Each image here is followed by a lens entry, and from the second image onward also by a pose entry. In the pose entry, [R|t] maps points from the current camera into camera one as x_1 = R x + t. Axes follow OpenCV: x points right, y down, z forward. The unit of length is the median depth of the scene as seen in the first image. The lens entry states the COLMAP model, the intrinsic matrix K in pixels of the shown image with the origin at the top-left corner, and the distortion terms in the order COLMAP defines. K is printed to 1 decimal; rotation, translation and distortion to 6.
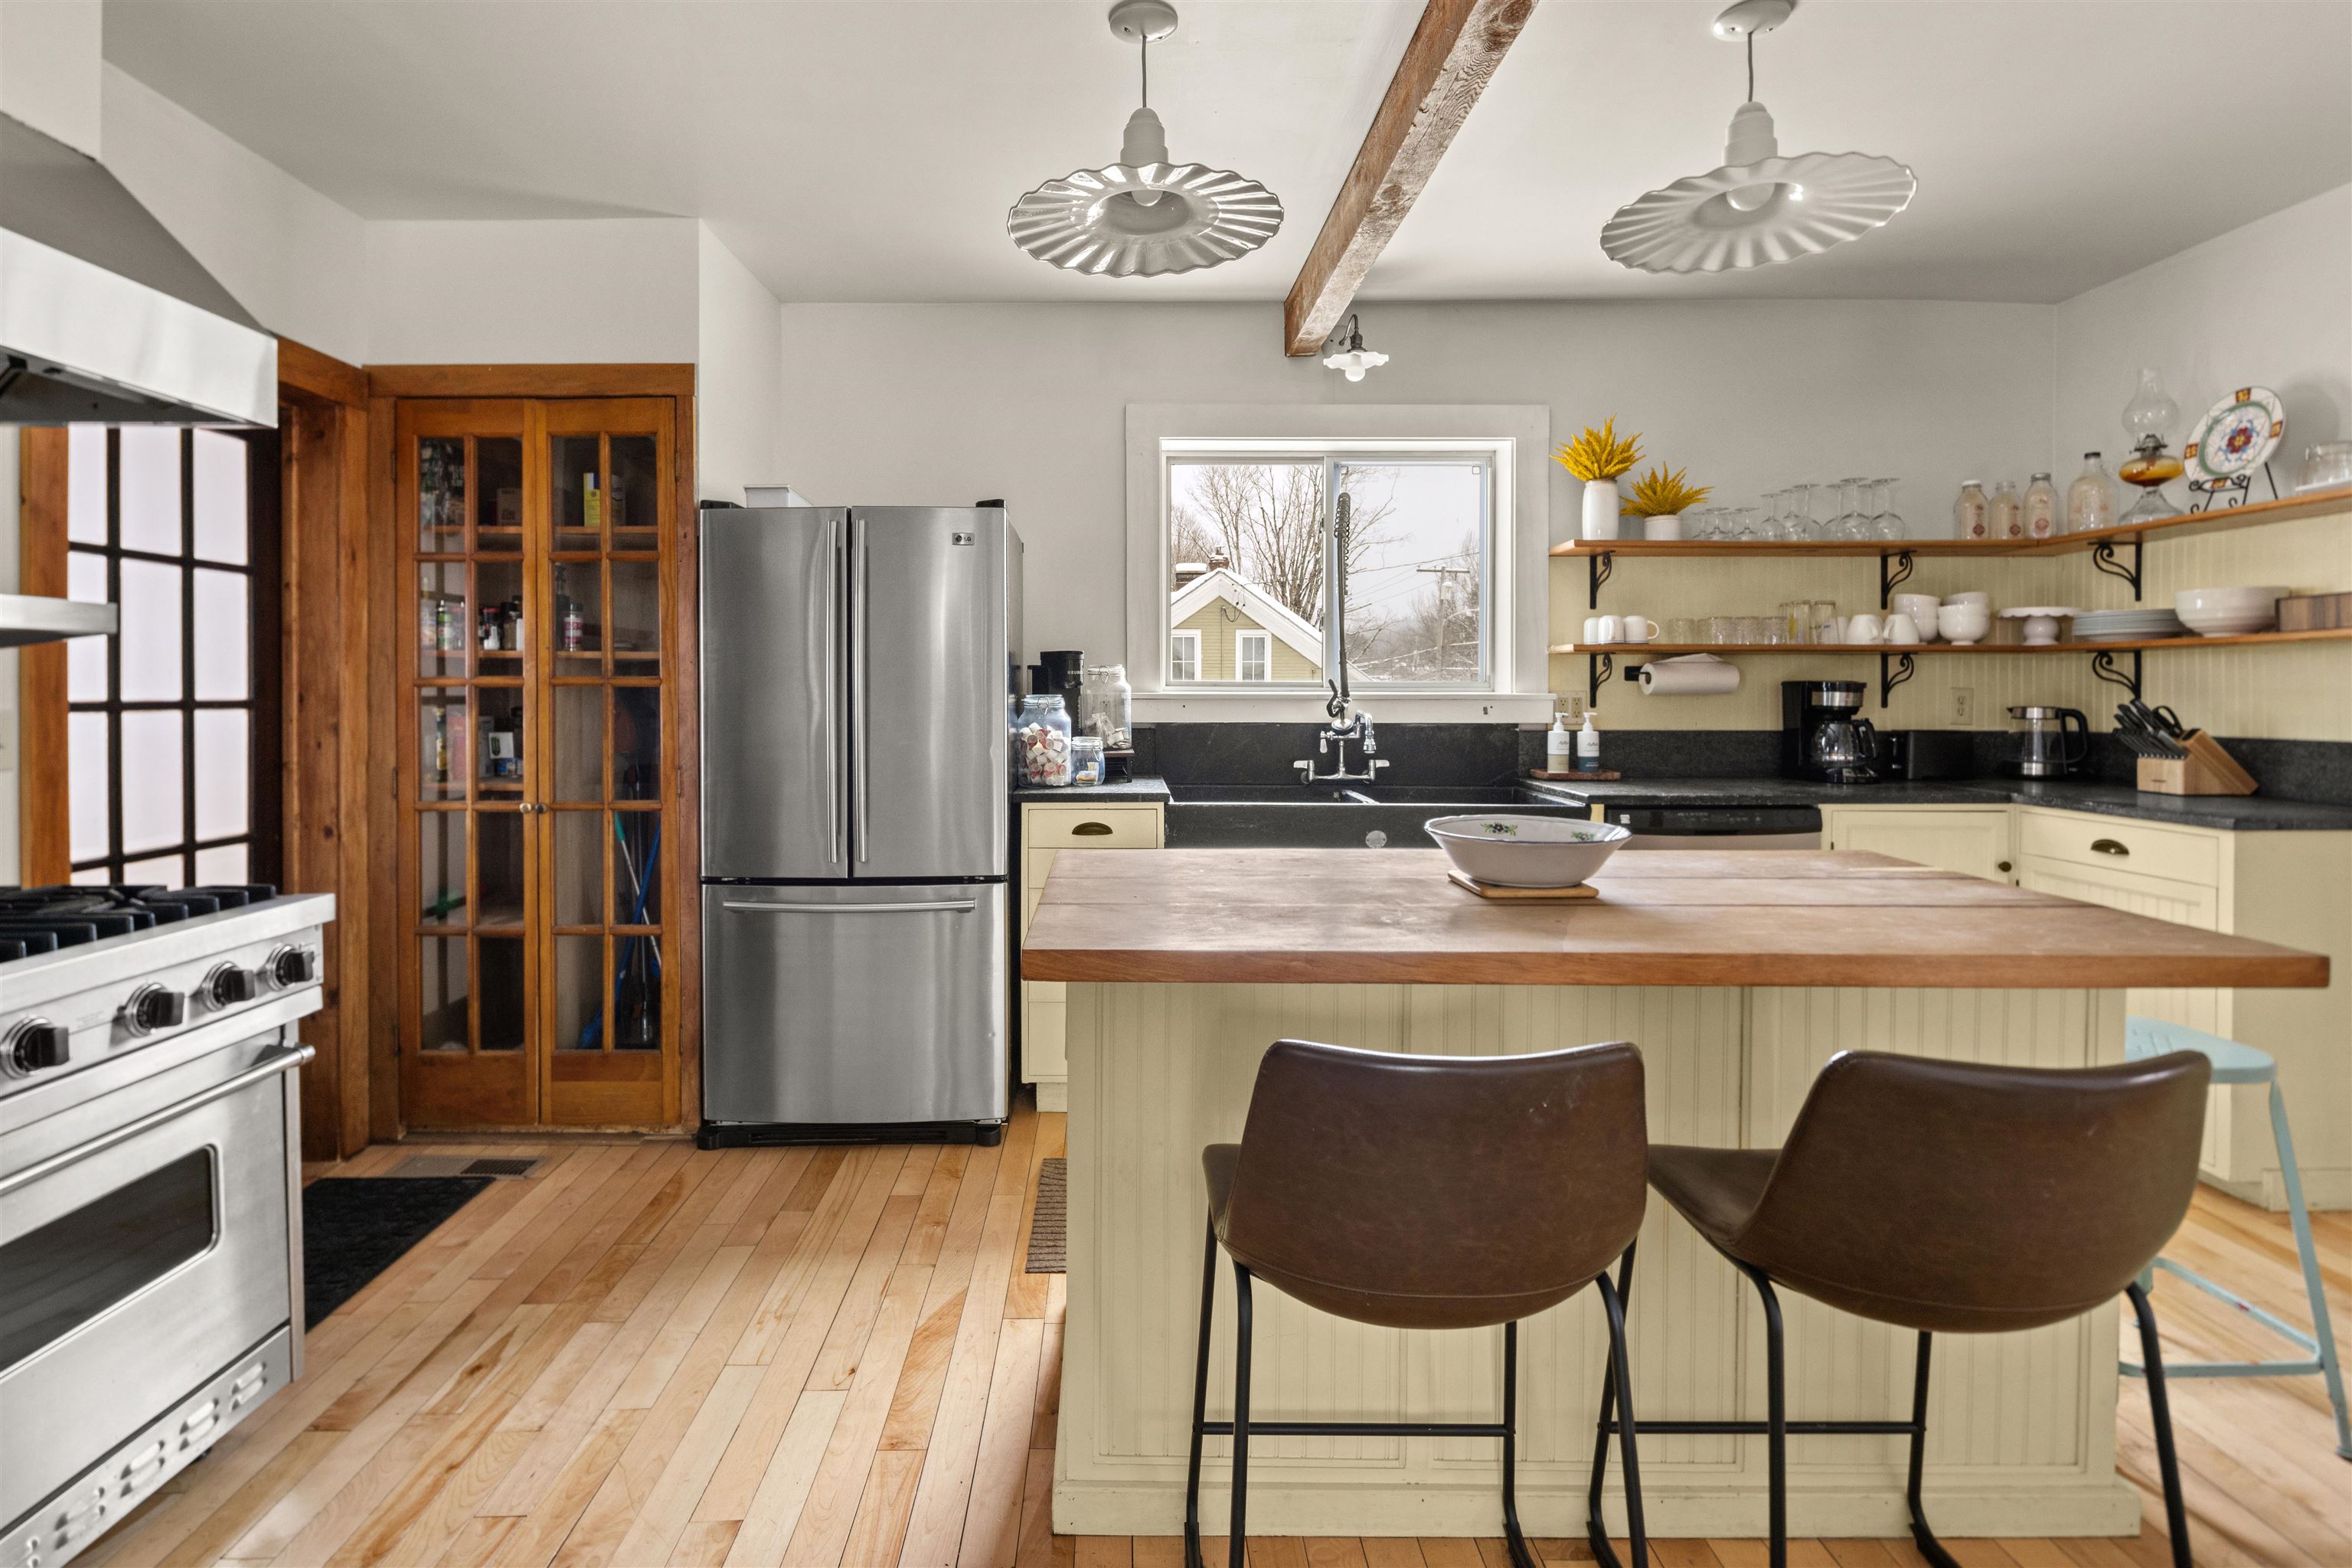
lens RADIAL K [[1182.3, 0, 1099.4], [0, 1182.3, 648.7], [0, 0, 1]] dist [0.001477, -0.001309]
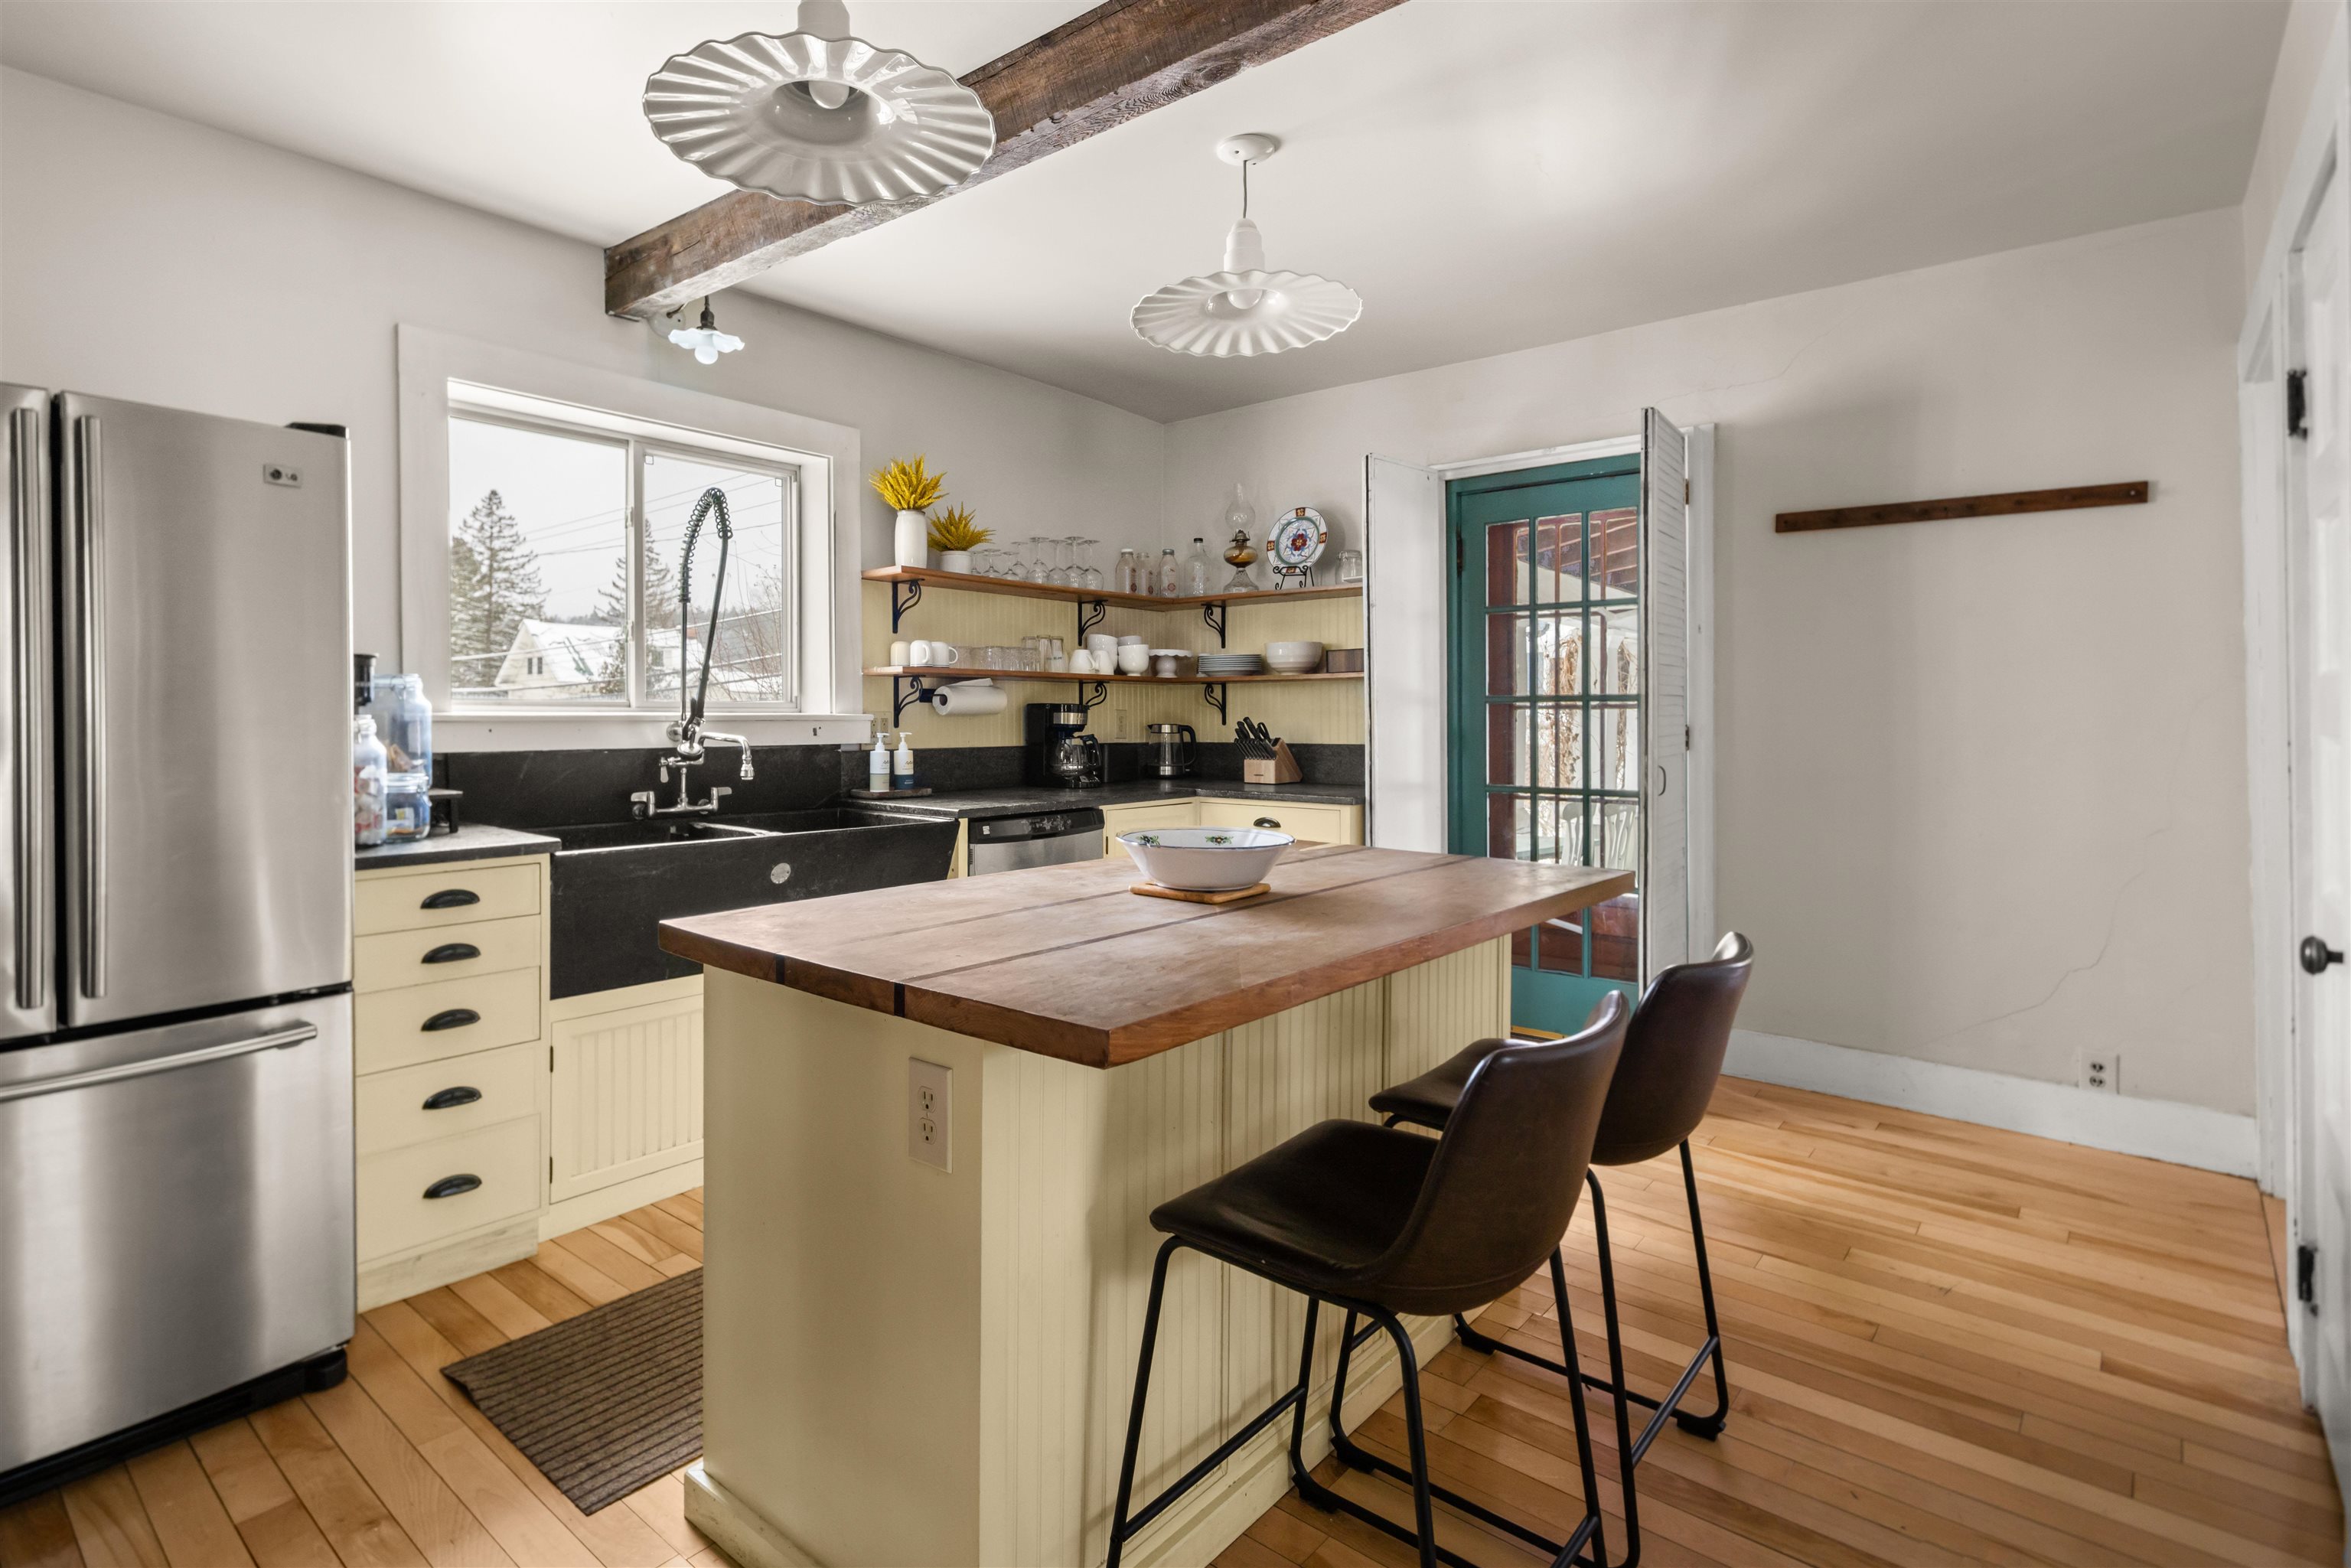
lens RADIAL K [[1173.8, 0, 1093.4], [0, 1173.8, 689.2], [0, 0, 1]] dist [-0.003053, -0.000817]
pose [[0.651212, 0.015937, 0.758729, -0.264282], [-0.027067, 0.999631, 0.002234, 0.009213], [-0.758413, -0.021991, 0.651403, 0.201482]]
